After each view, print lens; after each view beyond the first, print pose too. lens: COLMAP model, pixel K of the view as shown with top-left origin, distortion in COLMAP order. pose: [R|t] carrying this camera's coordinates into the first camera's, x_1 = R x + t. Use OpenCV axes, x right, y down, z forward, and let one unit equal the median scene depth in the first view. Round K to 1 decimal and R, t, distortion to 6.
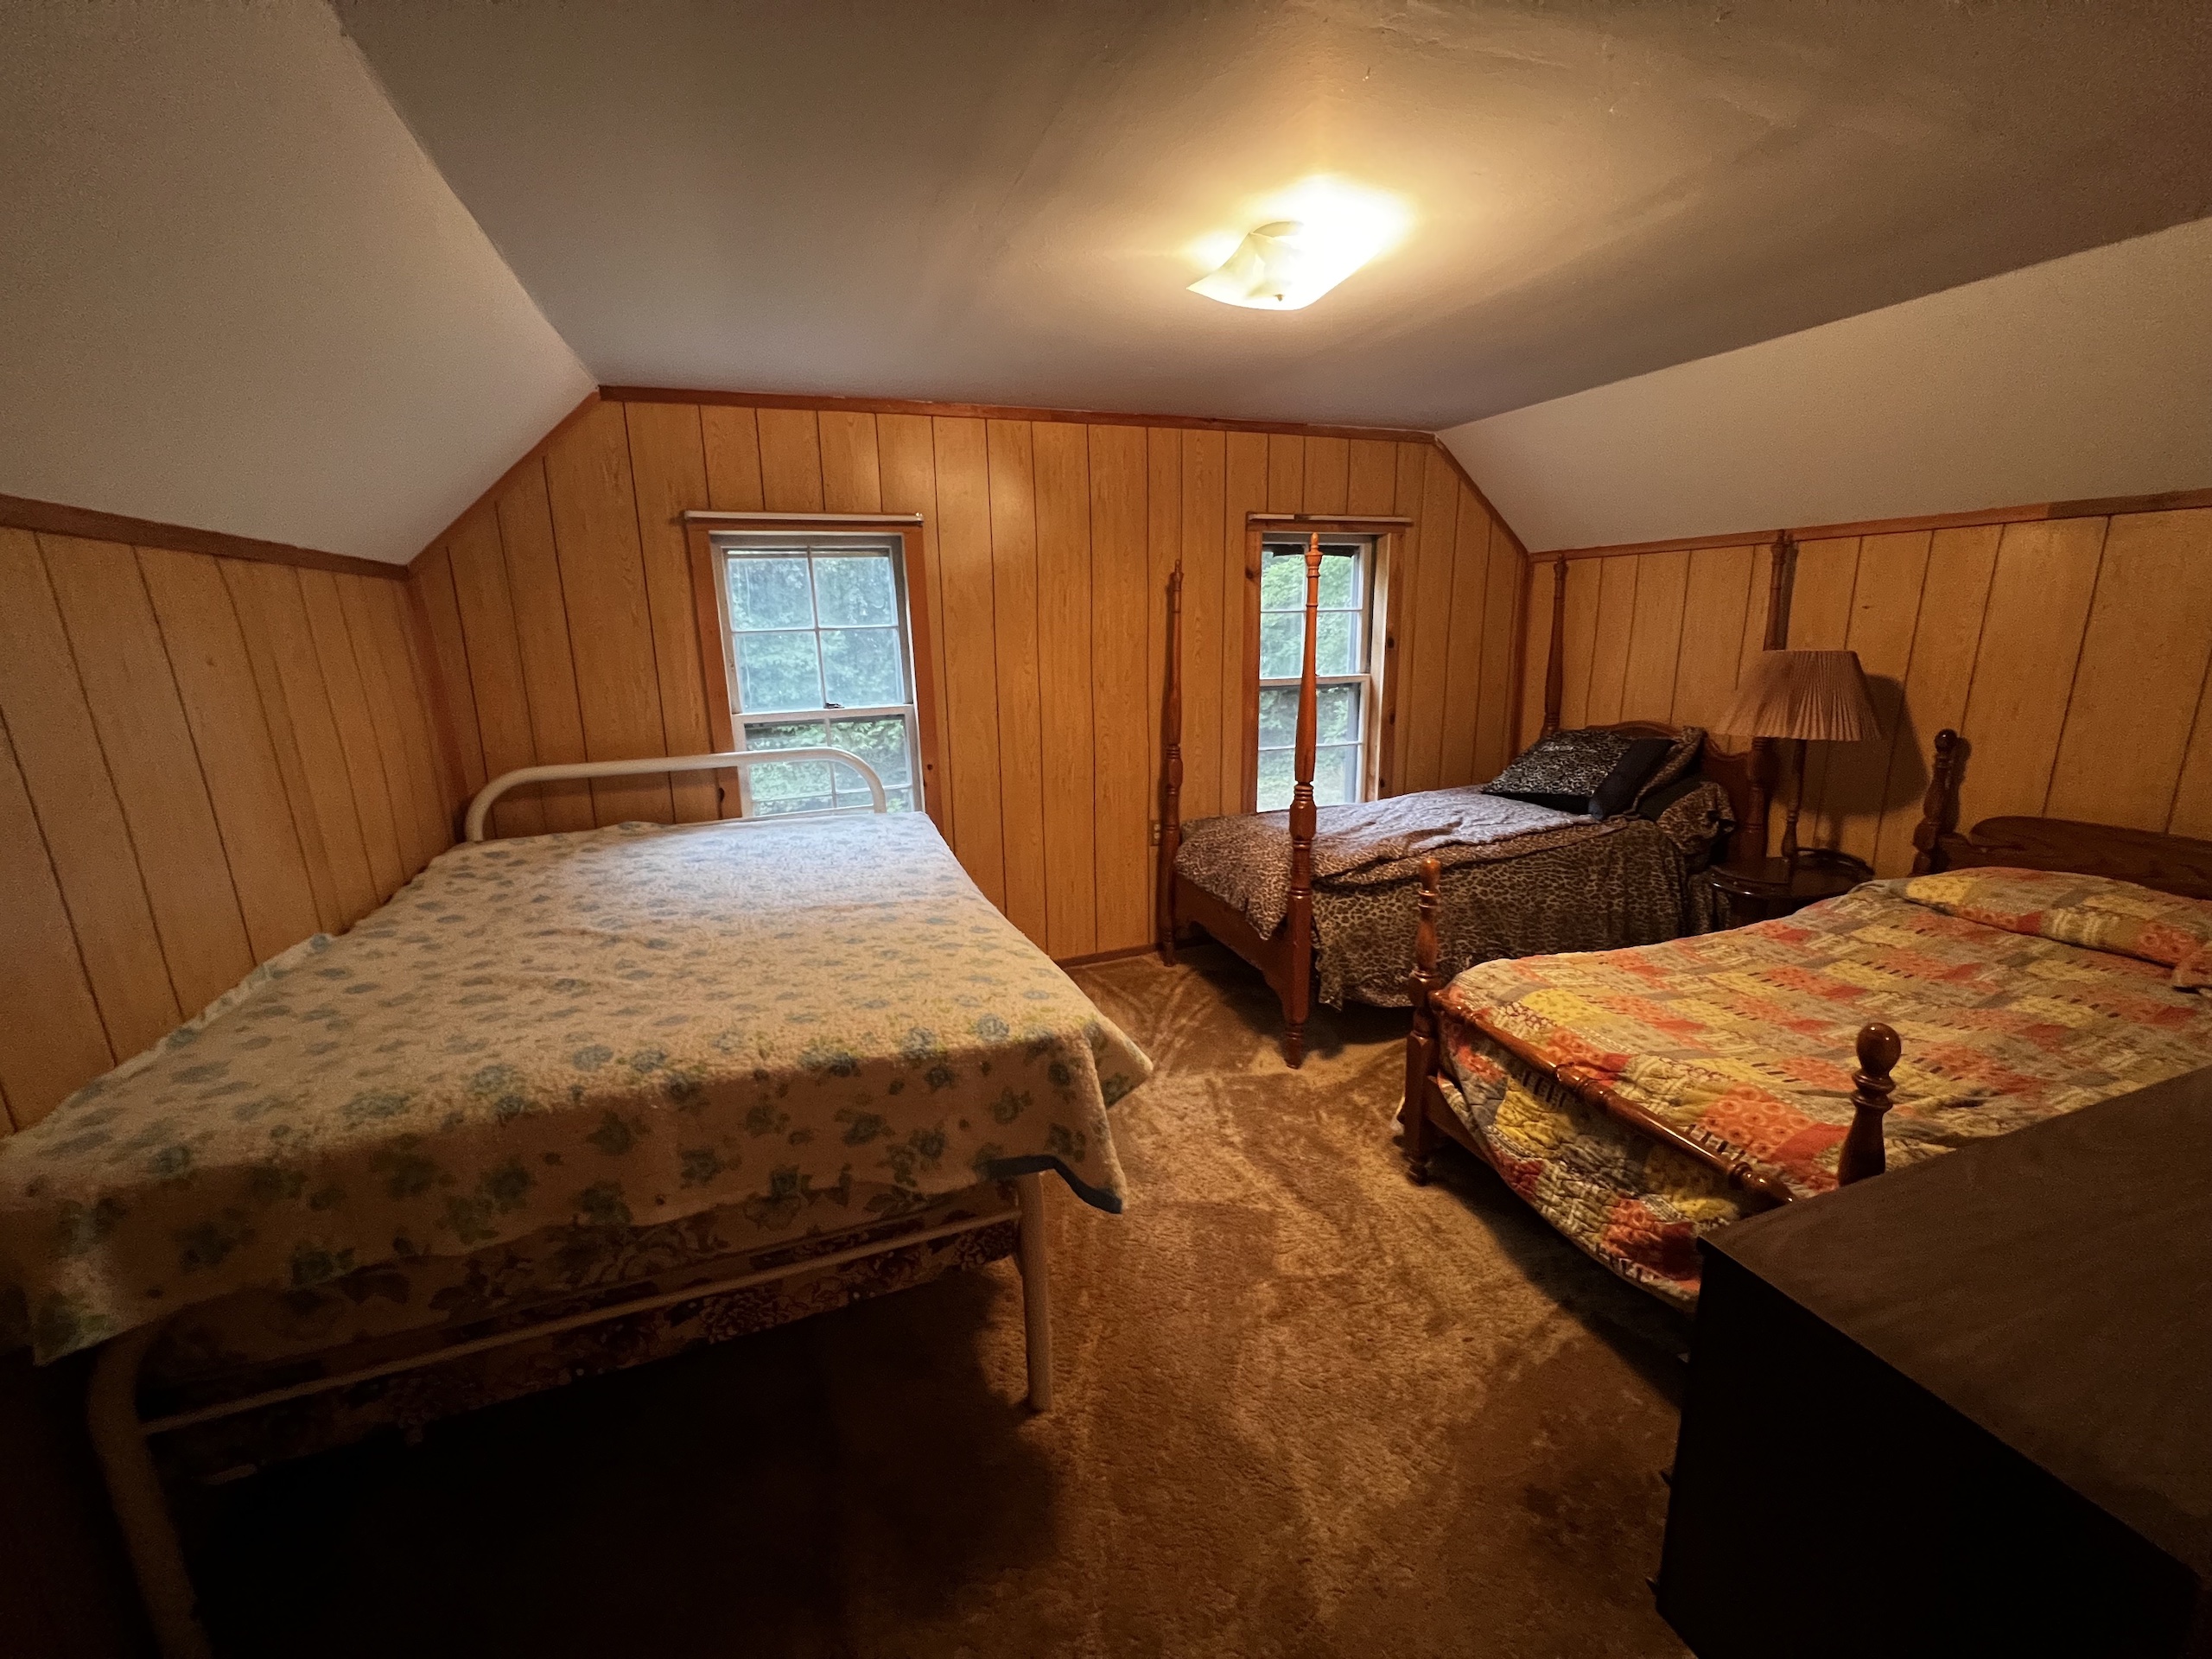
lens RADIAL K [[893.1, 0, 1105.1], [0, 893.1, 833.4], [0, 0, 1]] dist [0.004308, 0.000214]
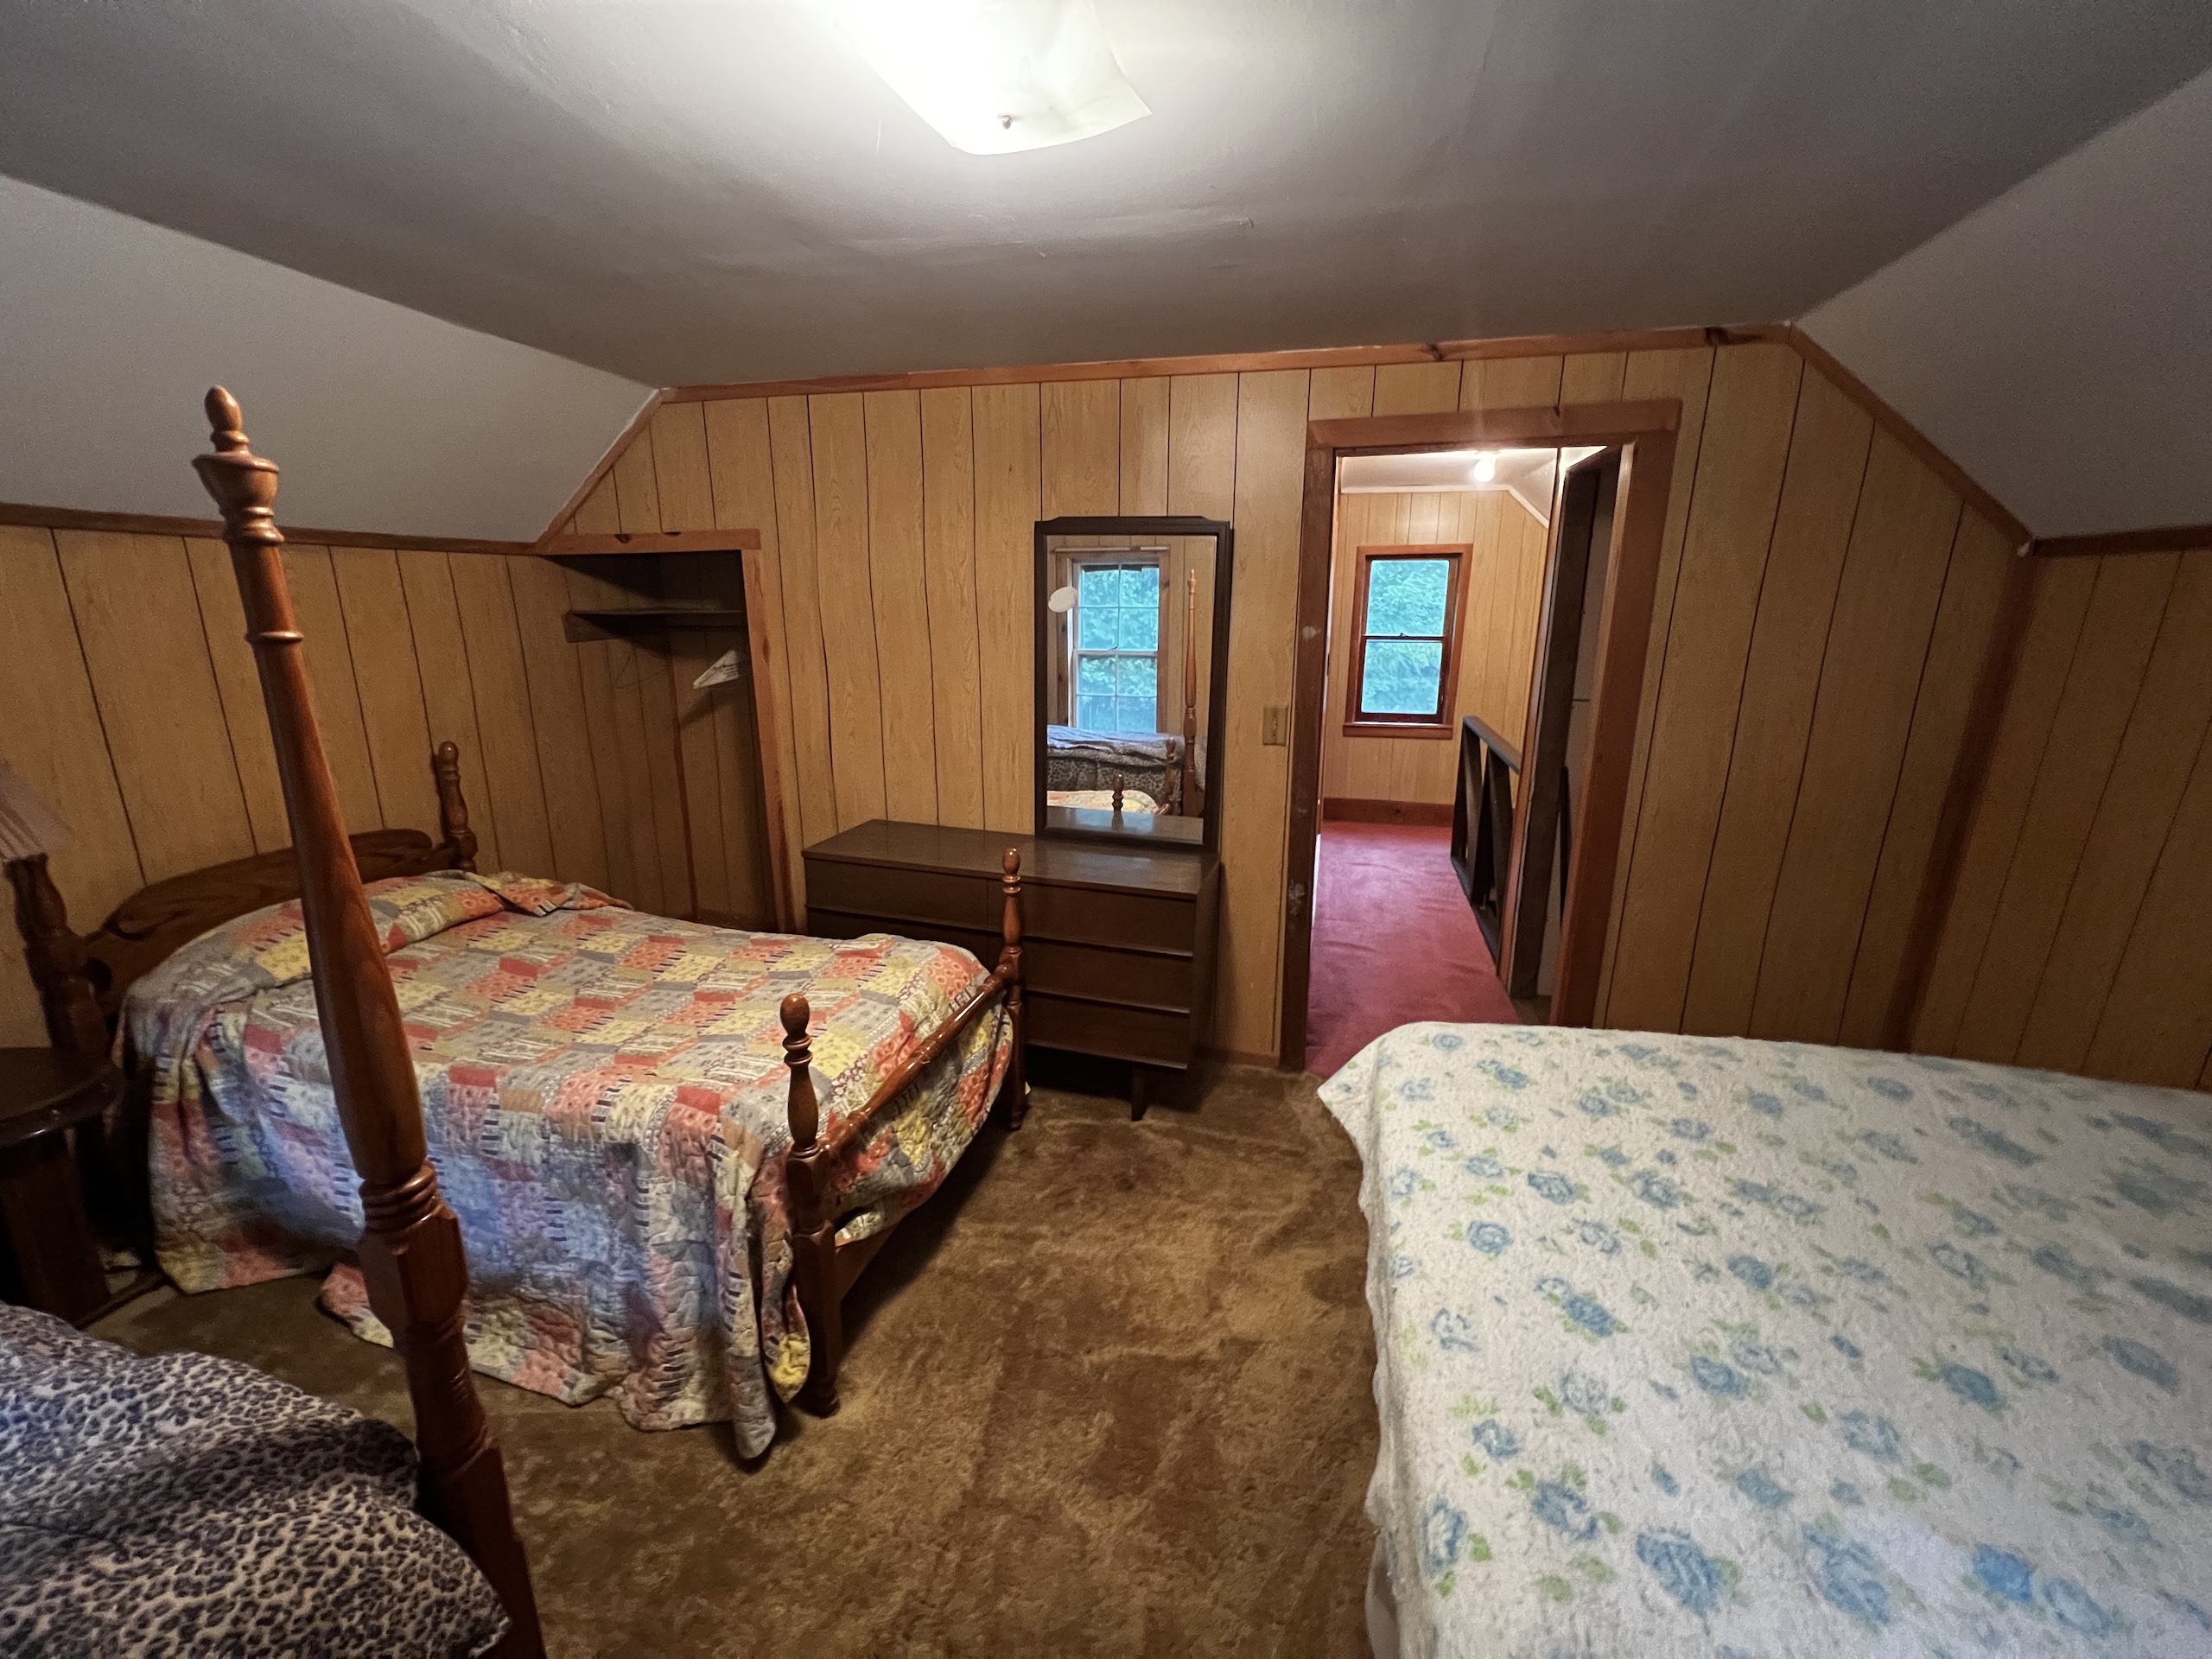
lens RADIAL K [[893.1, 0, 1099.6], [0, 893.1, 830.4], [0, 0, 1]] dist [0.004308, 0.000214]
pose [[-0.818336, -0.125622, 0.560843, -0.218341], [0.144016, 0.899870, 0.411697, -0.362381], [-0.556403, 0.417677, -0.718305, 1.407597]]
